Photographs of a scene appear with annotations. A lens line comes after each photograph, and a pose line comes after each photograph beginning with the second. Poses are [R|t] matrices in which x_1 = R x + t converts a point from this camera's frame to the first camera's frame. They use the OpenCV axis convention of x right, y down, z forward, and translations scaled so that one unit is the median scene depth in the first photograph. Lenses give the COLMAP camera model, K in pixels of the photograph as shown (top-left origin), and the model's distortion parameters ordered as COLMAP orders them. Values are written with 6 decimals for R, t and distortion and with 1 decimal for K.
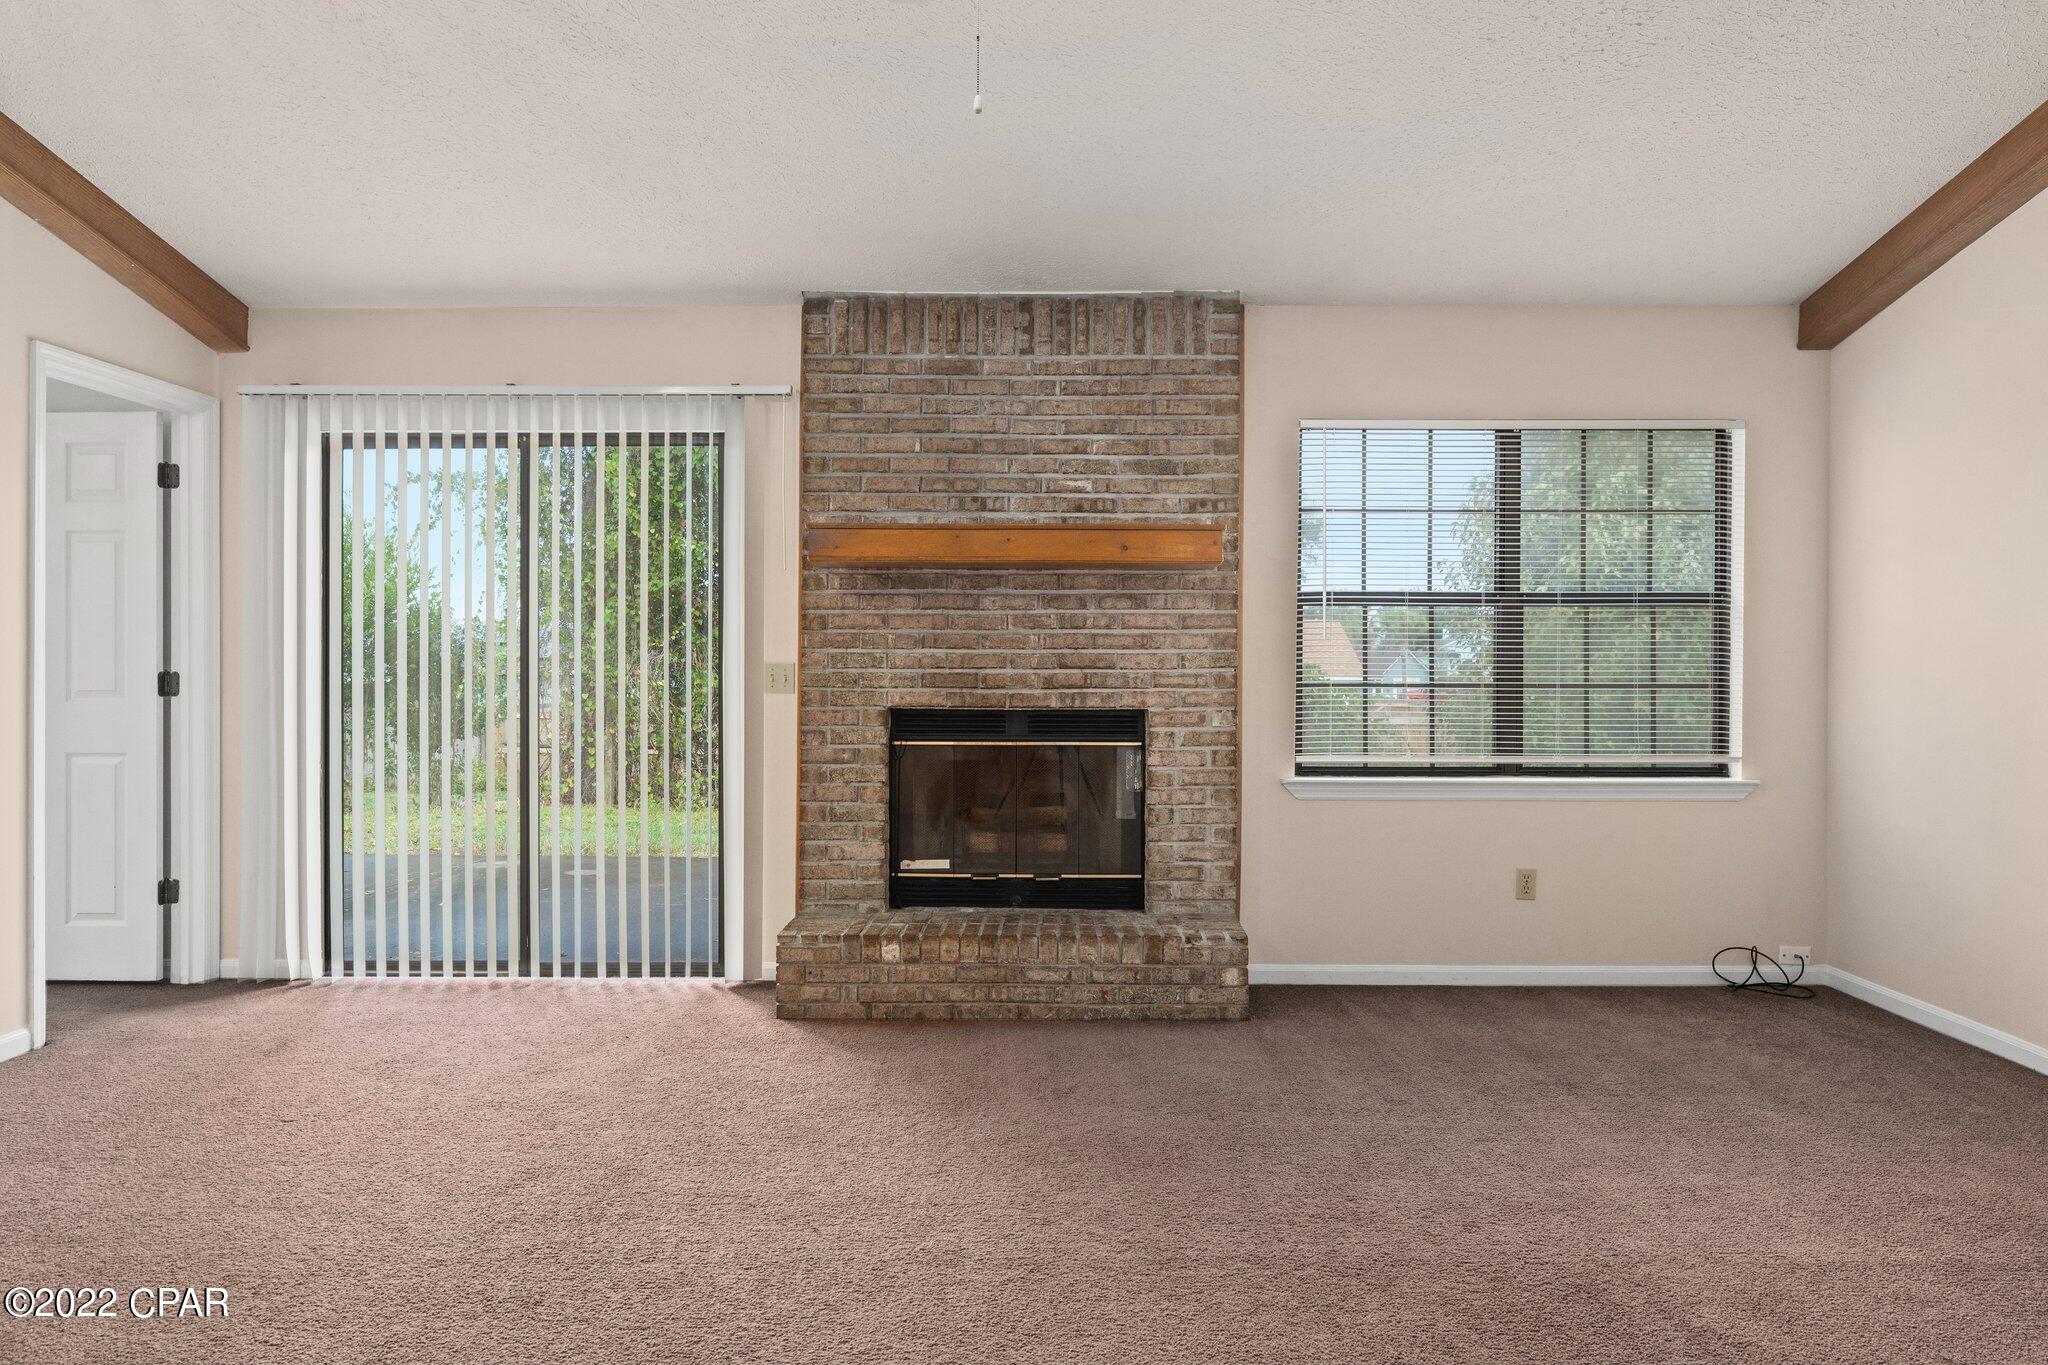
lens RADIAL K [[1360.8, 0, 1016.9], [0, 1360.8, 670.8], [0, 0, 1]] dist [0.000214, 0.003886]
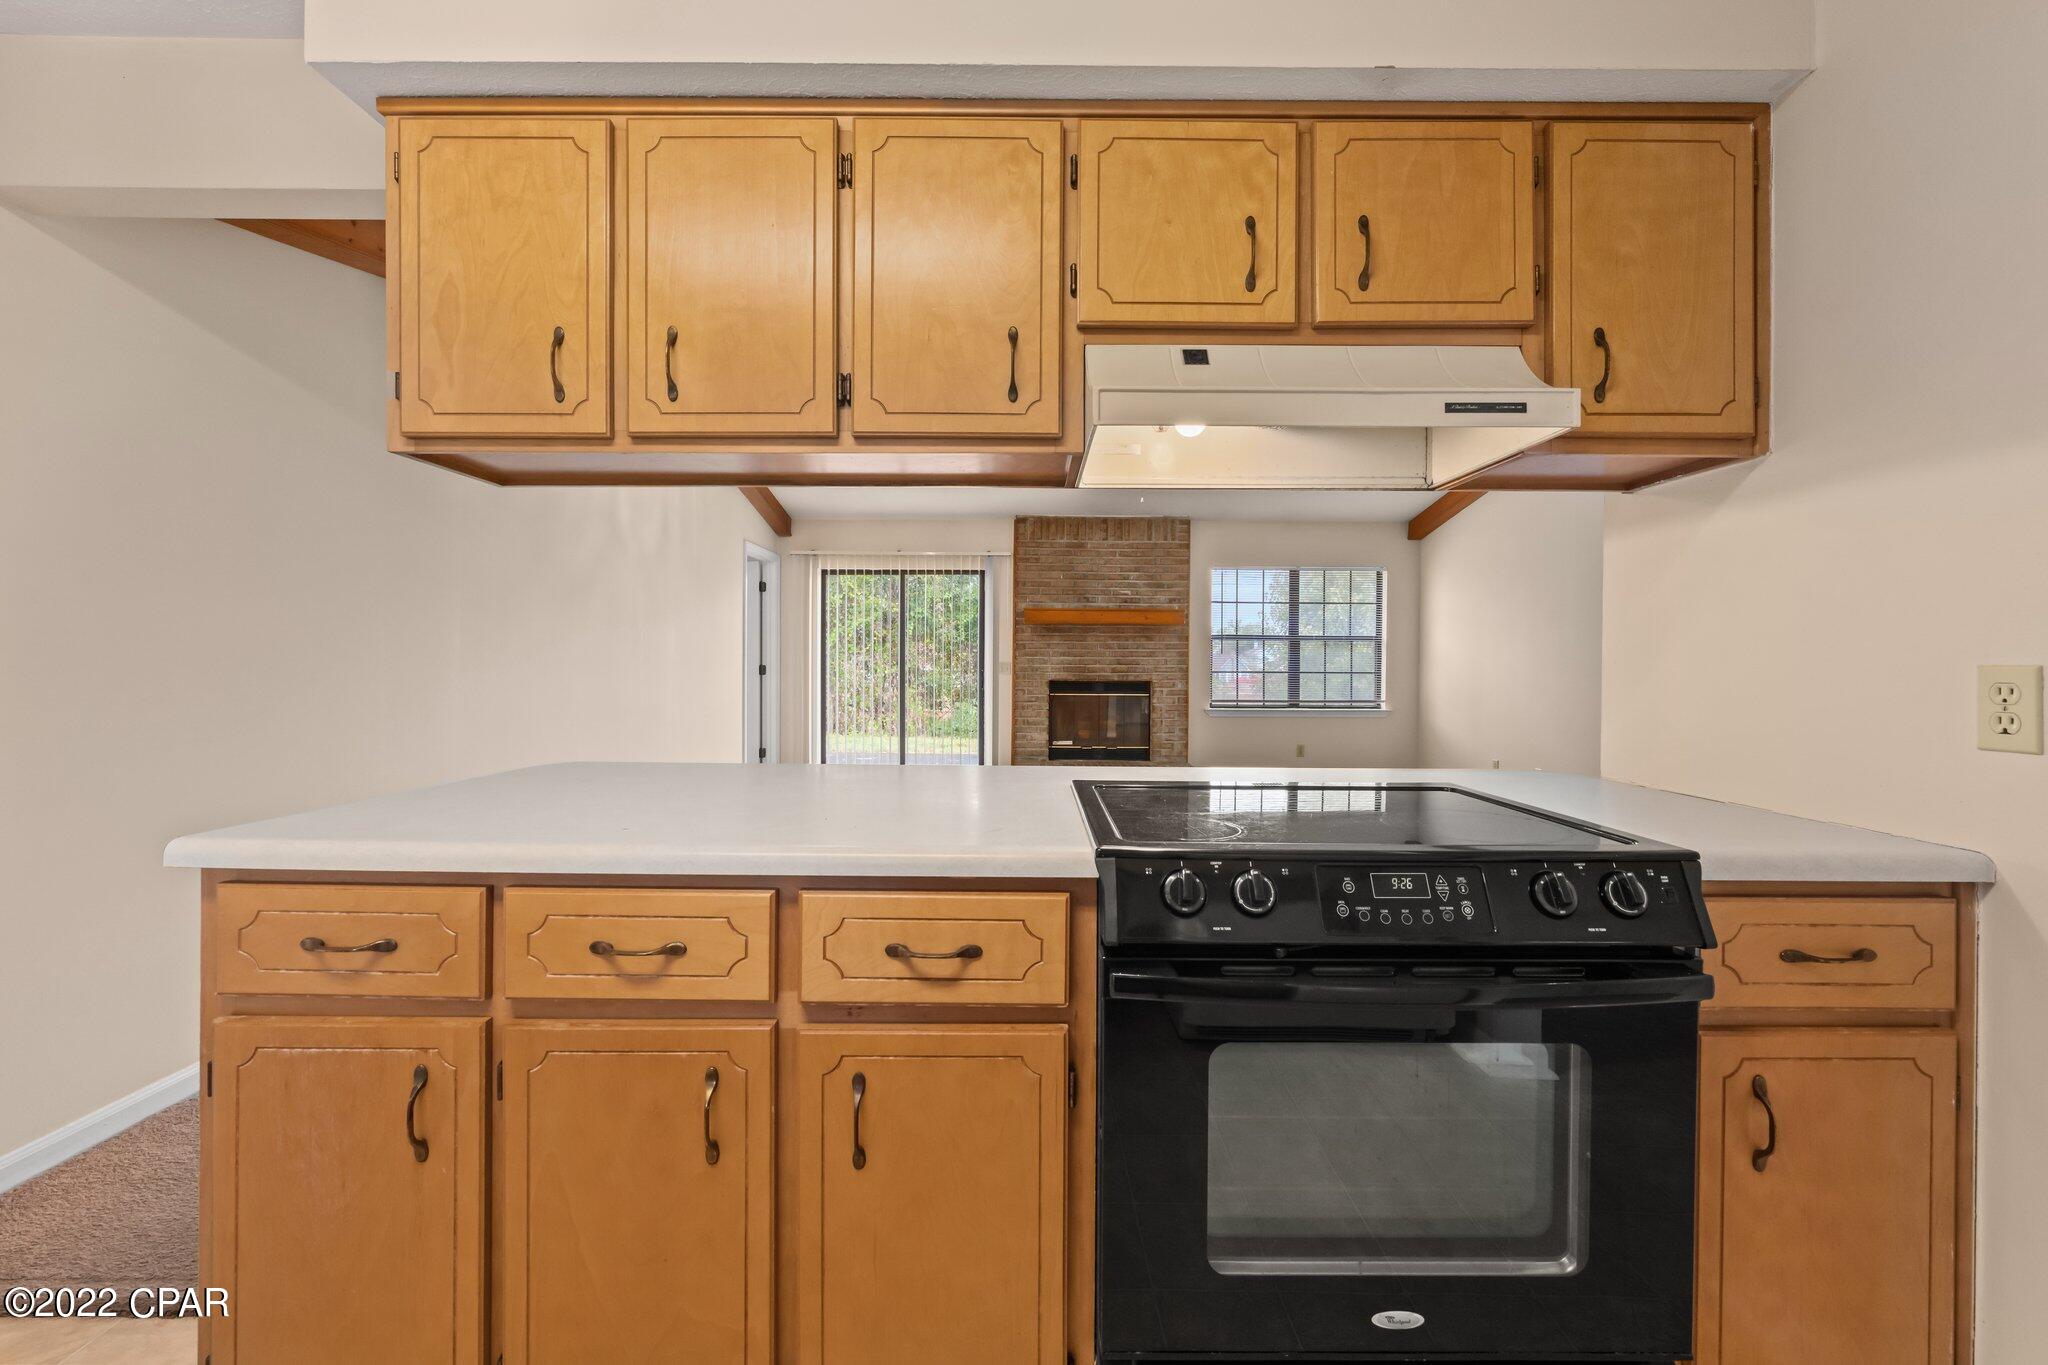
lens RADIAL K [[817.5, 0, 1027.4], [0, 817.5, 668.5], [0, 0, 1]] dist [-0.006146, 0.000242]
pose [[0.999870, 0.003103, 0.015807, -0.160240], [-0.003160, 0.999989, 0.003575, 0.000338], [-0.015795, -0.003624, 0.999869, -0.517259]]
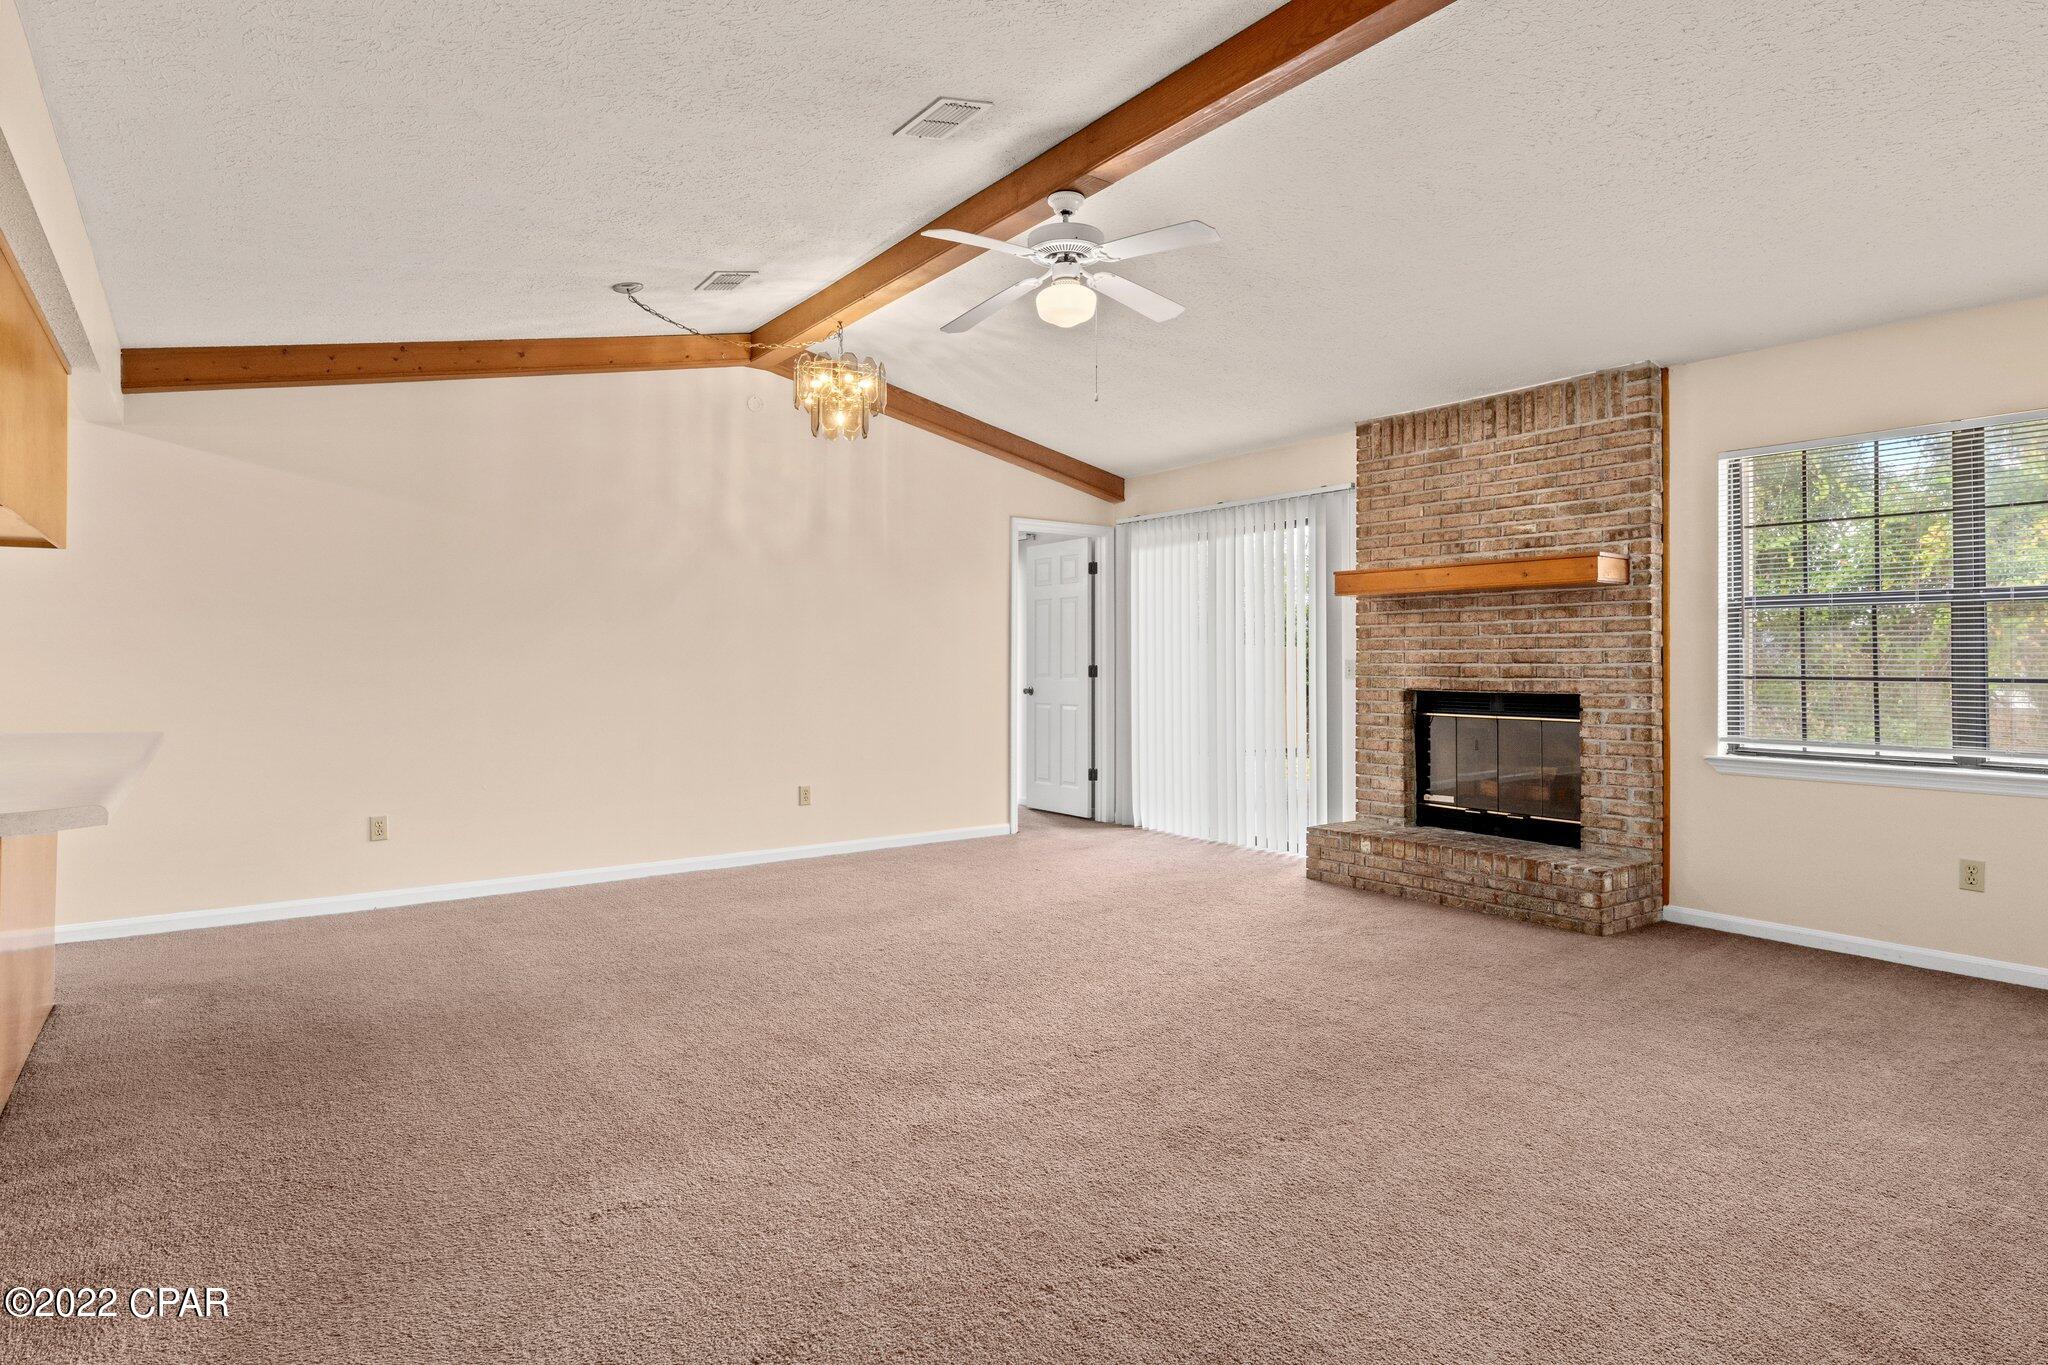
lens RADIAL K [[1093.0, 0, 1023.8], [0, 1093.0, 643.3], [0, 0, 1]] dist [0.007067, -0.003499]
pose [[0.604419, -0.015336, -0.796519, 0.609510], [-0.000233, 0.999811, -0.019427, -0.000176], [0.796667, 0.011928, 0.604301, -0.060209]]
